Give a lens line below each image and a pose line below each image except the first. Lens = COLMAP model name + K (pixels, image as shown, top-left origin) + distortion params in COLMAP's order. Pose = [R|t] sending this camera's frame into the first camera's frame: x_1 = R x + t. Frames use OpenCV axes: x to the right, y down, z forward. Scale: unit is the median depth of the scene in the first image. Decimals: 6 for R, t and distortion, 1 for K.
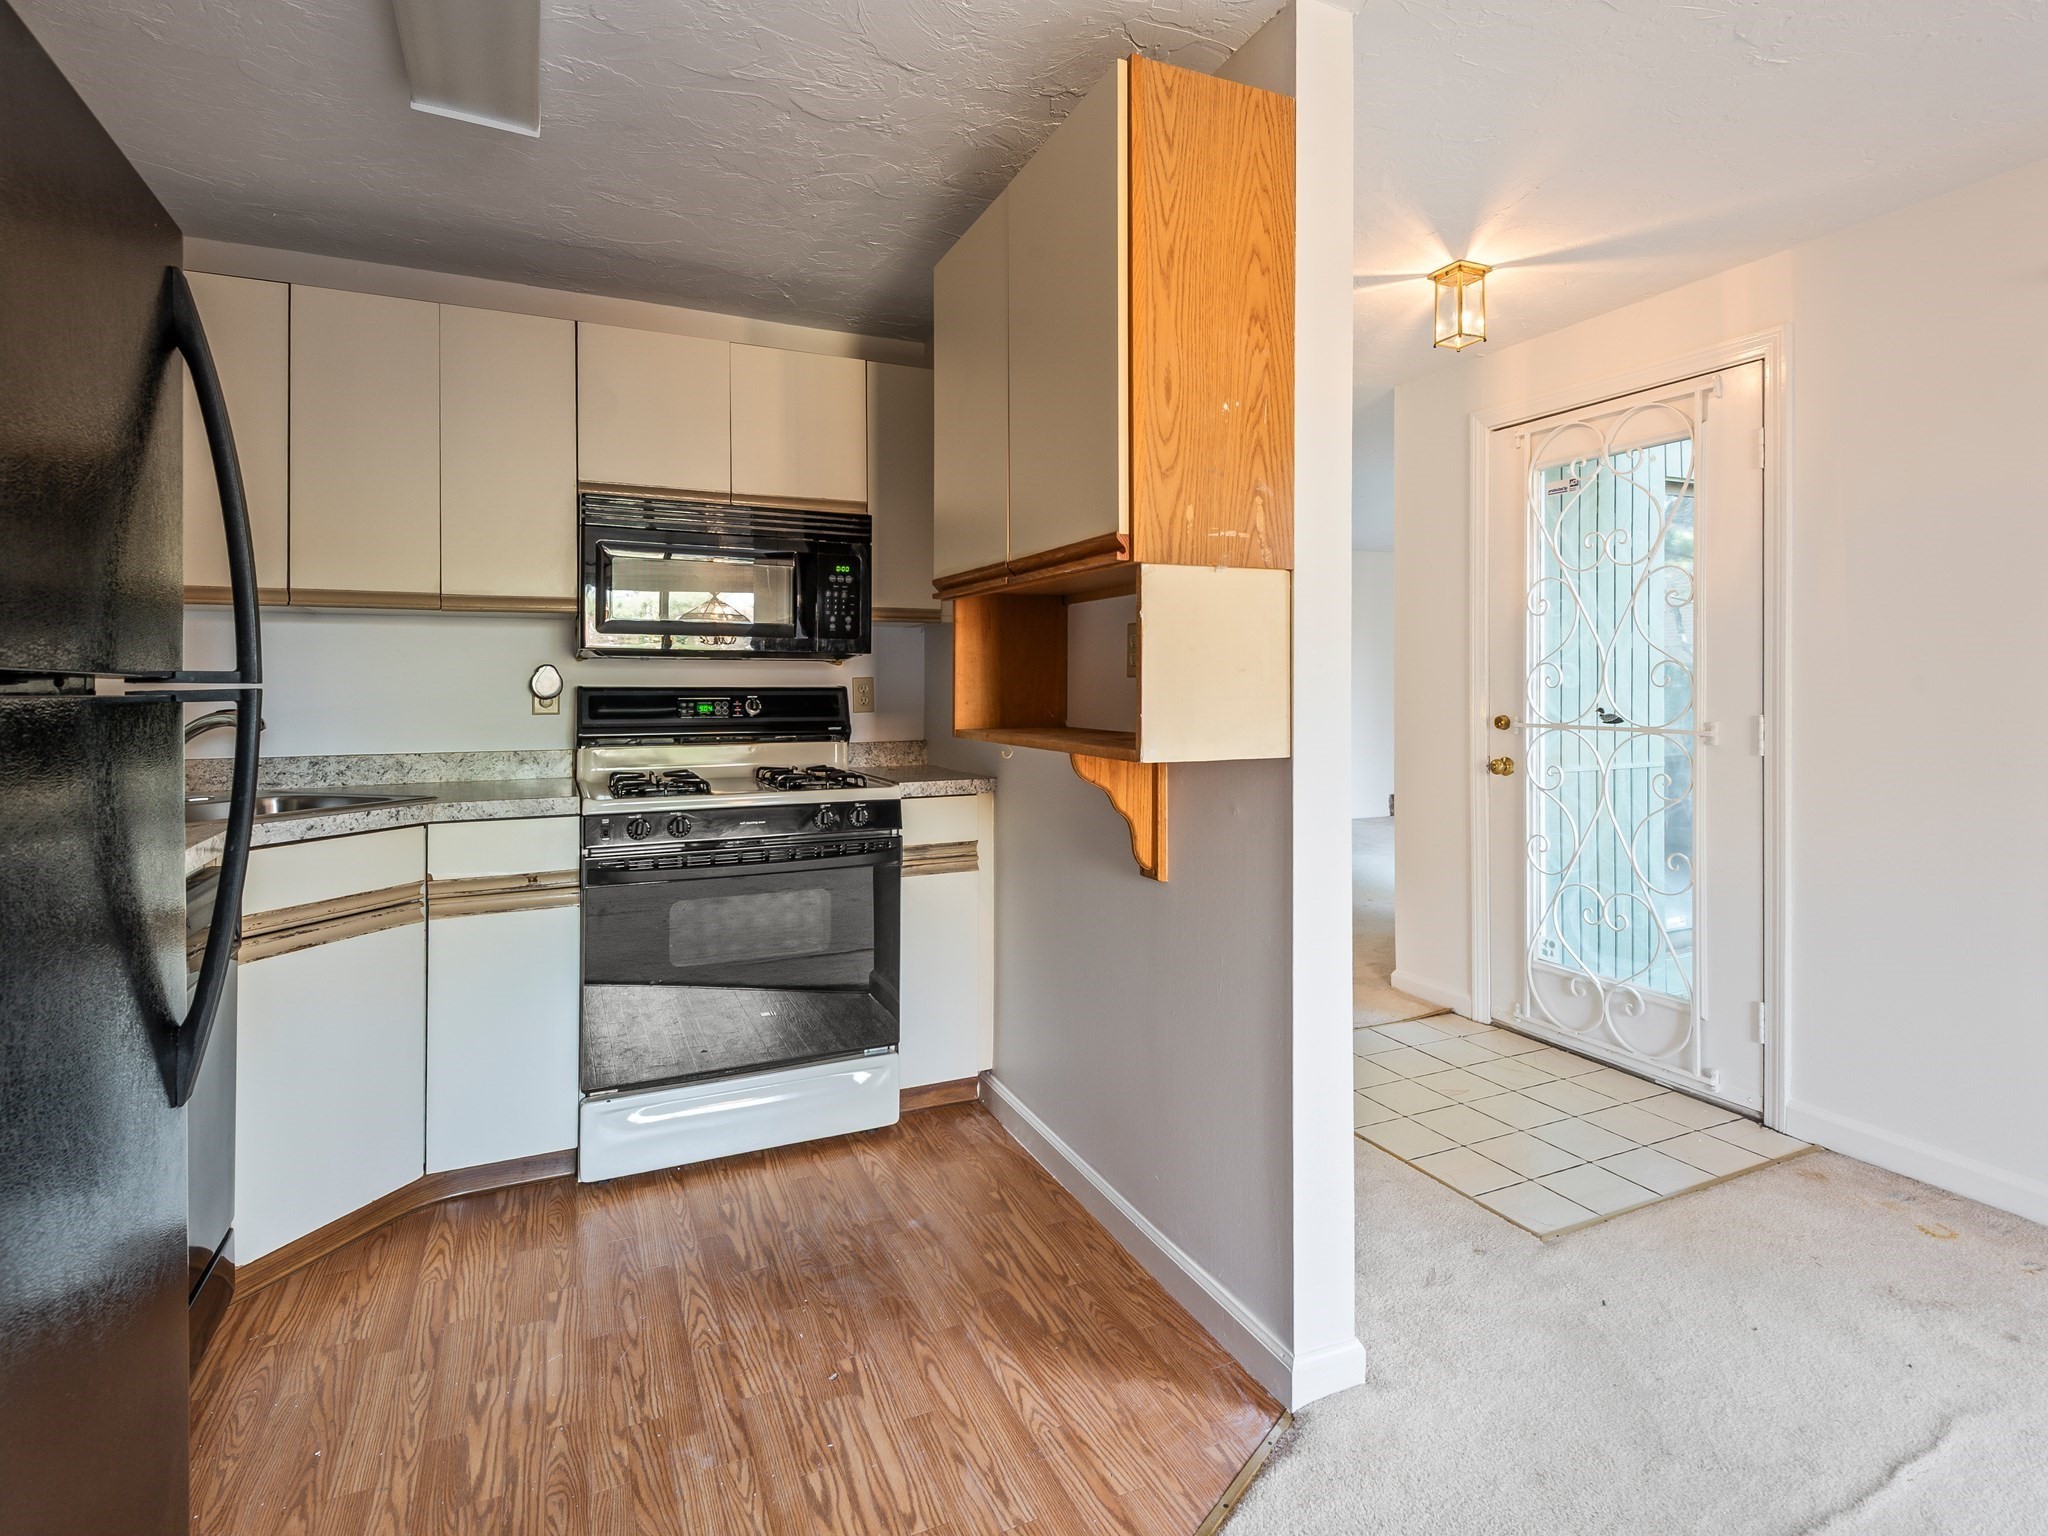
lens RADIAL K [[1053.8, 0, 1053.1], [0, 1053.8, 685.3], [0, 0, 1]] dist [0.043657, -0.026597]
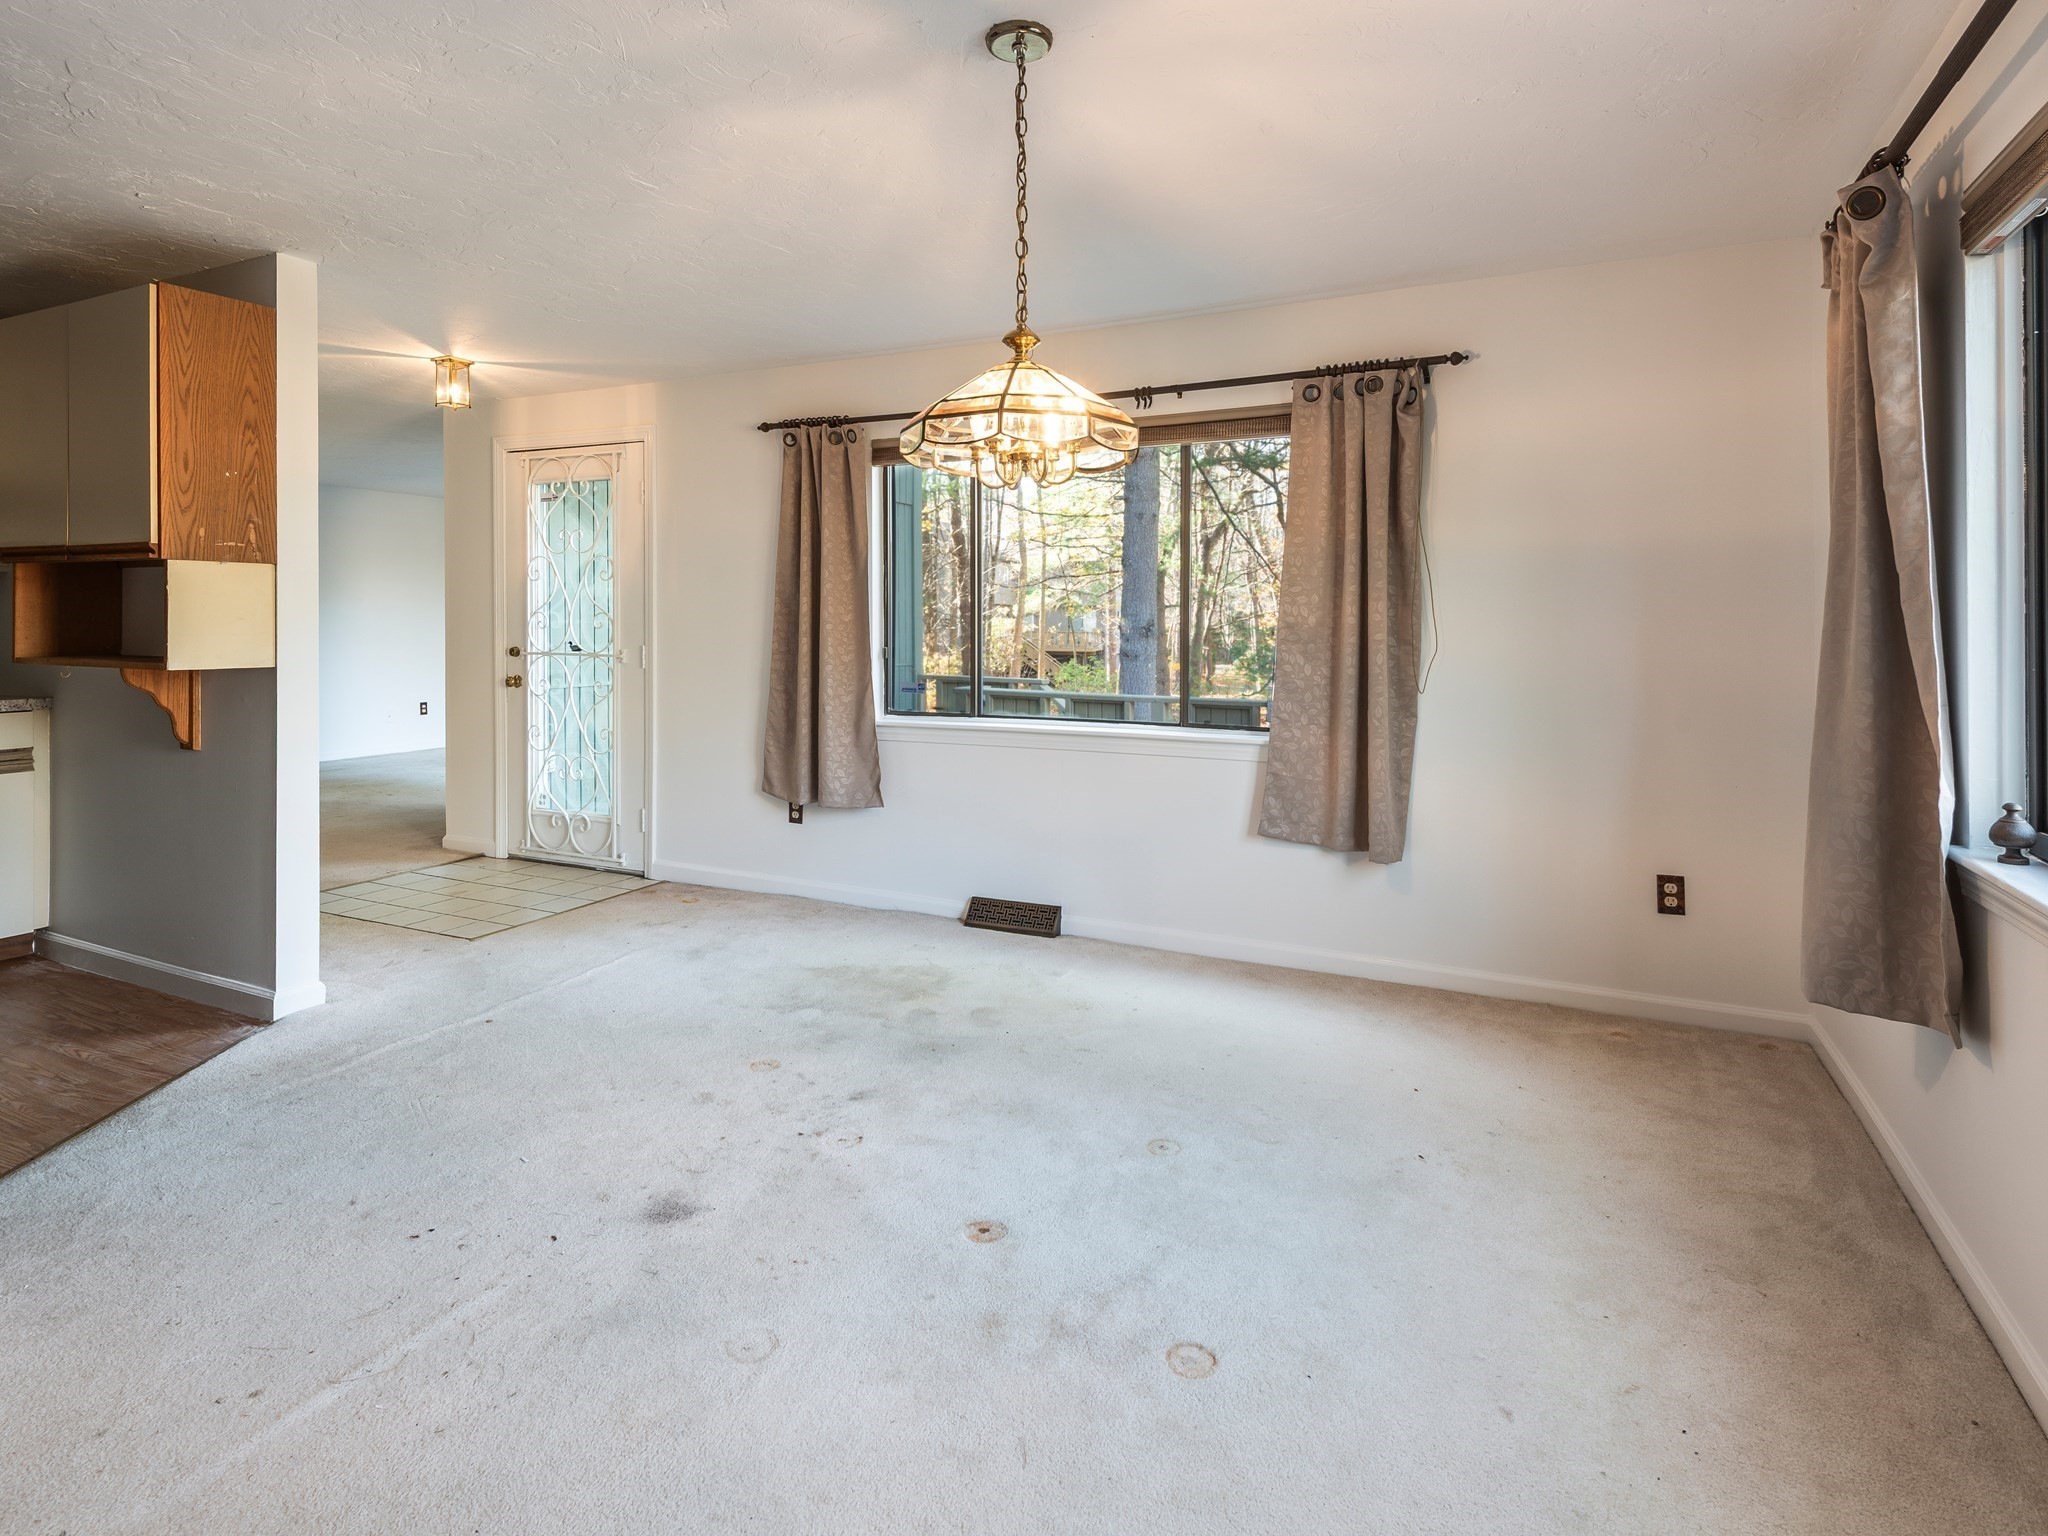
lens RADIAL K [[1101.3, 0, 1050.2], [0, 1101.3, 633.7], [0, 0, 1]] dist [0.020980, -0.016811]
pose [[0.771103, 0.000636, 0.636710, 0.028667], [-0.006847, 0.999950, 0.007293, -0.008690], [-0.636674, -0.009983, 0.771069, -0.985744]]
